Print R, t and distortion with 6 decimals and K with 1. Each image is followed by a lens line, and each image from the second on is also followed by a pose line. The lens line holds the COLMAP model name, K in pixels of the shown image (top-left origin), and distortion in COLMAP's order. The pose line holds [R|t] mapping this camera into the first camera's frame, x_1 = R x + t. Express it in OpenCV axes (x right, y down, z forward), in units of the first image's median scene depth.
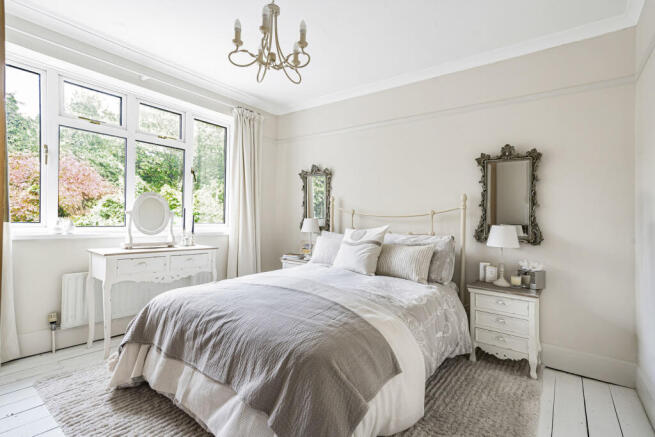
lens RADIAL K [[325.6, 0, 315.9], [0, 325.6, 204.2], [0, 0, 1]] dist [-0.004822, 0.004567]
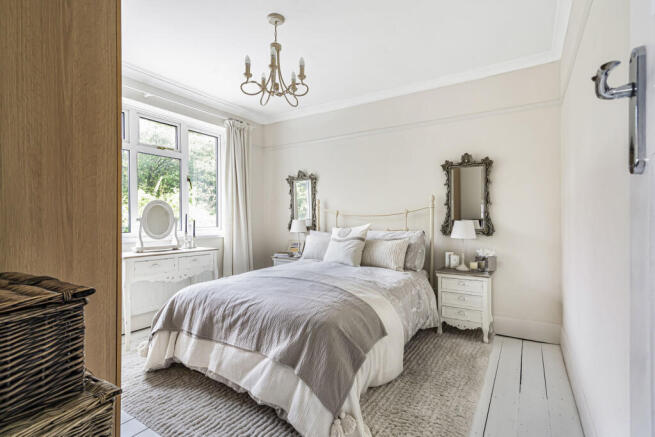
lens RADIAL K [[325.6, 0, 325.2], [0, 325.6, 219.7], [0, 0, 1]] dist [-0.004822, 0.004567]
pose [[0.993784, -0.031242, 0.106854, -0.072407], [0.025882, 0.998354, 0.051185, -0.015980], [-0.108277, -0.048102, 0.992956, -0.167008]]
